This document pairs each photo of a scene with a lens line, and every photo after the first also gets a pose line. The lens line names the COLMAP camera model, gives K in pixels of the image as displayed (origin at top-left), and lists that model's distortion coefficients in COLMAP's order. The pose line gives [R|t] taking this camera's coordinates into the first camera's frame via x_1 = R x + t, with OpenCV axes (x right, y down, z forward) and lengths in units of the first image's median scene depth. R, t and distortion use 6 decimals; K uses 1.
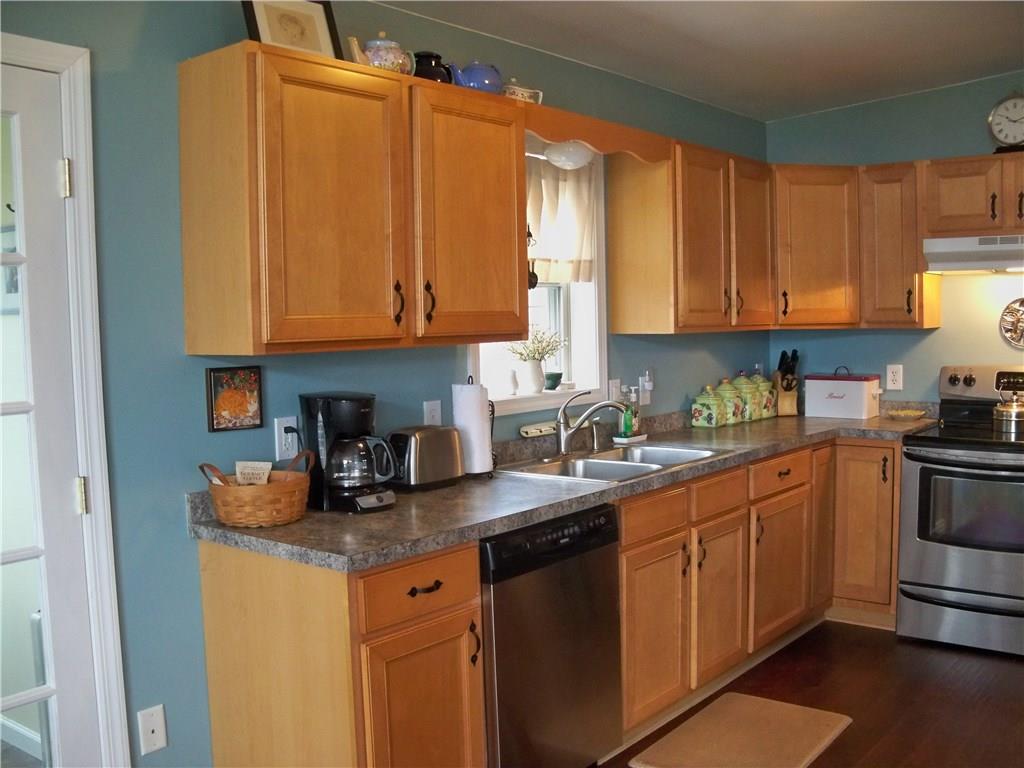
lens RADIAL K [[1047.9, 0, 513.3], [0, 1047.9, 389.8], [0, 0, 1]] dist [-0.231177, 0.287059]
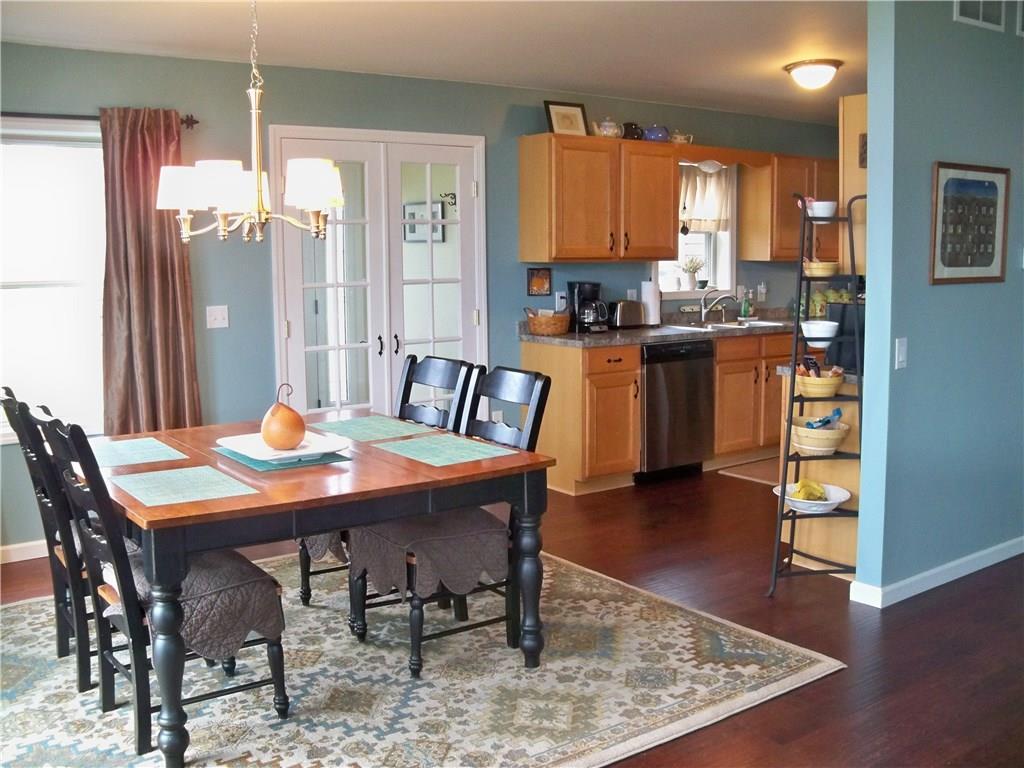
lens RADIAL K [[1047.9, 0, 513.3], [0, 1047.9, 389.8], [0, 0, 1]] dist [-0.231177, 0.287059]
pose [[0.964642, 0.050461, -0.258687, 0.247640], [-0.033139, 0.996933, 0.070891, 0.073016], [0.261471, -0.059812, 0.963356, -1.090174]]
